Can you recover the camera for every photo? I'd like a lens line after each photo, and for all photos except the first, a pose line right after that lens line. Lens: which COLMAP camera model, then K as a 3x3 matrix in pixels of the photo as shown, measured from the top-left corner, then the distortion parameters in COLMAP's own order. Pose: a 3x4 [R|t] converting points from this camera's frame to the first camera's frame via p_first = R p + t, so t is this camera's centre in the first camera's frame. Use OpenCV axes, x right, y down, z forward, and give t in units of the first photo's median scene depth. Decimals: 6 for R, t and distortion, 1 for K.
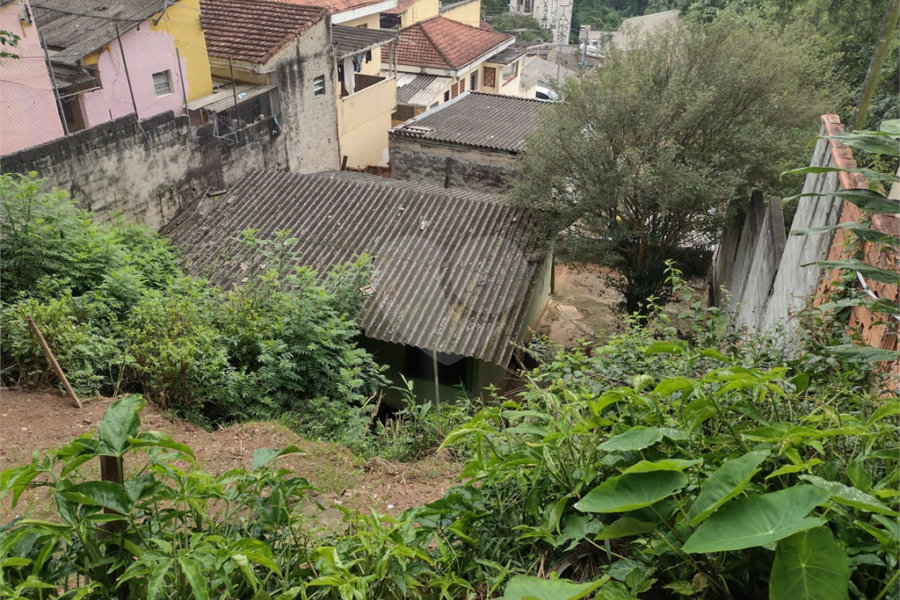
lens RADIAL K [[665.1, 0, 453.6], [0, 665.1, 294.2], [0, 0, 1]] dist [0.086326, -0.131759]
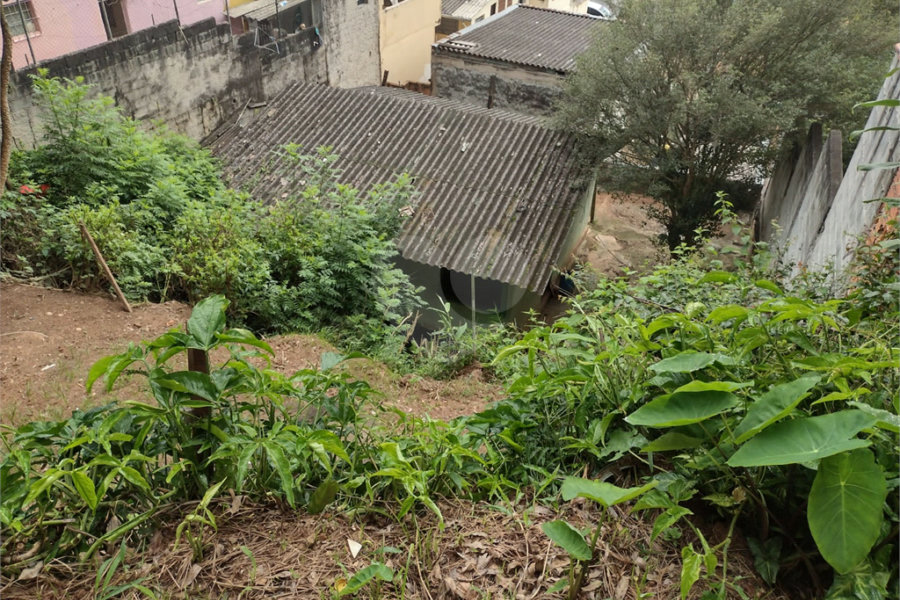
lens RADIAL K [[669.0, 0, 454.3], [0, 669.0, 297.1], [0, 0, 1]] dist [0.075640, -0.123306]
pose [[0.997804, 0.048847, -0.044724, -0.006848], [-0.043347, 0.992230, 0.116619, 0.001615], [0.050073, -0.114425, 0.992169, -0.006118]]
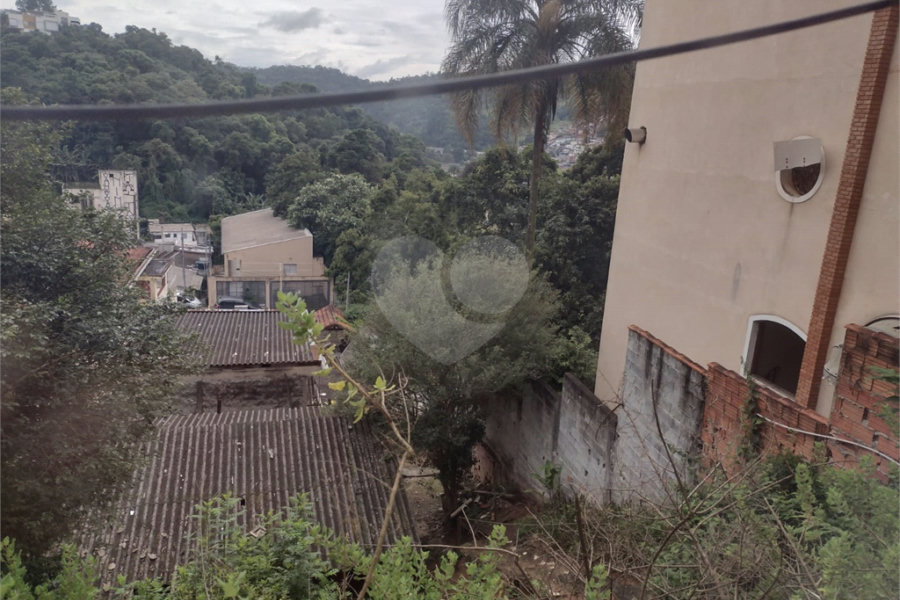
lens RADIAL K [[663.8, 0, 454.9], [0, 663.8, 293.8], [0, 0, 1]] dist [0.075583, -0.099631]
pose [[0.803134, -0.117856, 0.584025, -0.497966], [0.260671, 0.950950, -0.166567, -0.115341], [-0.535748, 0.286014, 0.794462, -0.073898]]
